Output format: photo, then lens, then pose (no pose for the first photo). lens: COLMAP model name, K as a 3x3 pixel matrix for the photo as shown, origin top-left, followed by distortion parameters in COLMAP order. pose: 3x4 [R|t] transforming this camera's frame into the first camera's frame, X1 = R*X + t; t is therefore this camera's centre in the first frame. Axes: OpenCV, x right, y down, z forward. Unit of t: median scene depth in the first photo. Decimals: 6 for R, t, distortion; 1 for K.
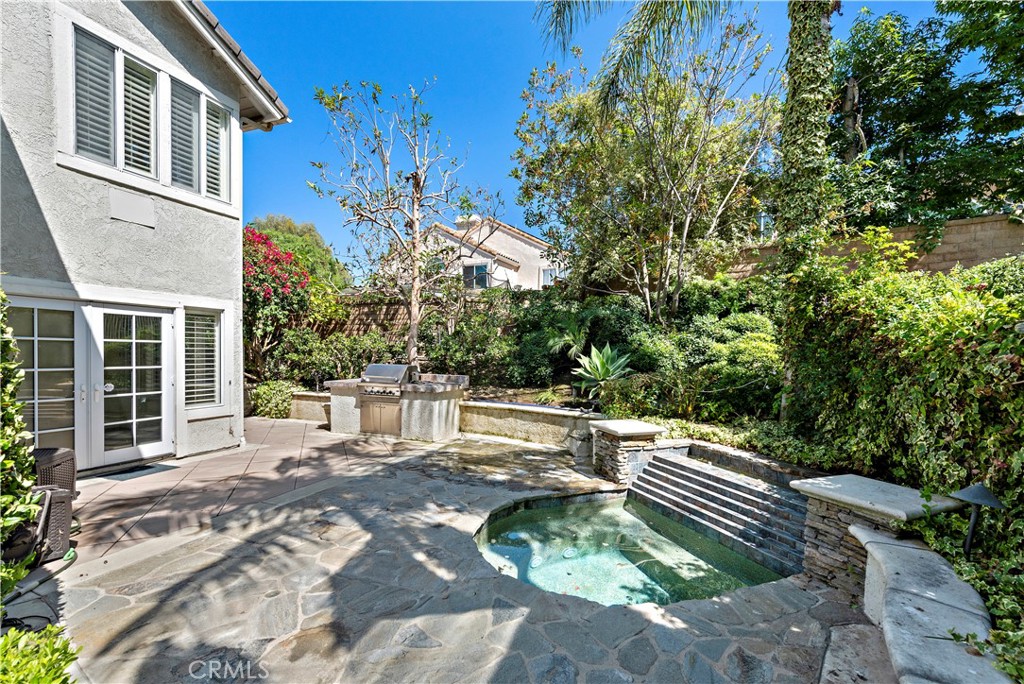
lens RADIAL K [[417.4, 0, 512.4], [0, 417.4, 346.8], [0, 0, 1]] dist [0.010788, -0.000546]
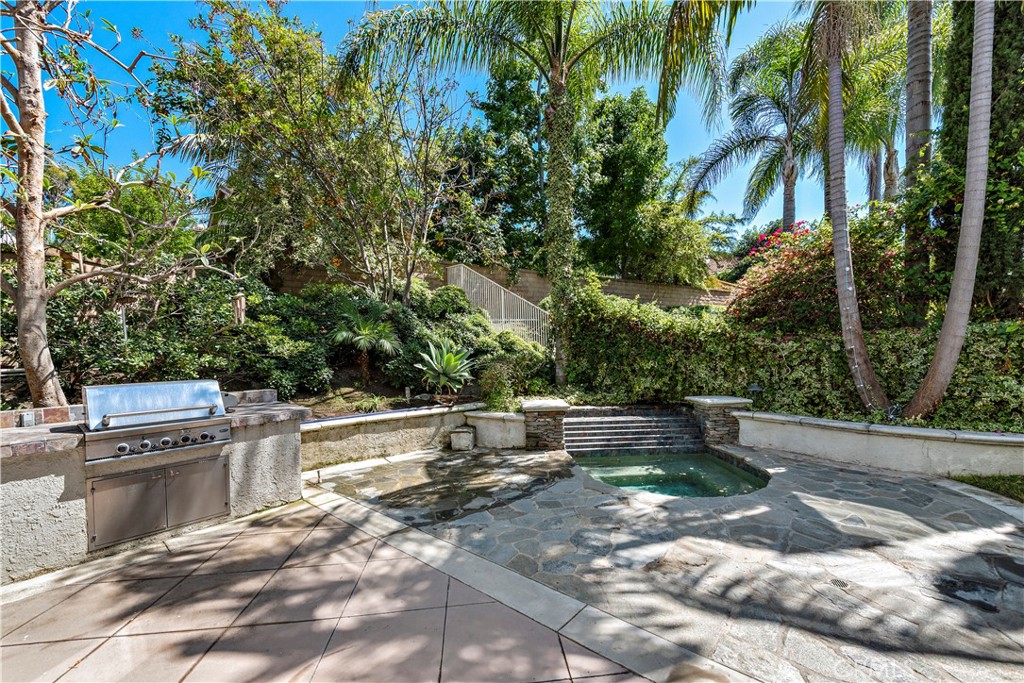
lens RADIAL K [[404.8, 0, 508.7], [0, 404.8, 345.4], [0, 0, 1]] dist [0.008785, -0.000066]
pose [[0.360073, -0.022650, 0.932649, -1.108147], [0.020565, 0.999655, 0.016337, -0.000274], [-0.932698, 0.013298, 0.360414, 0.874302]]
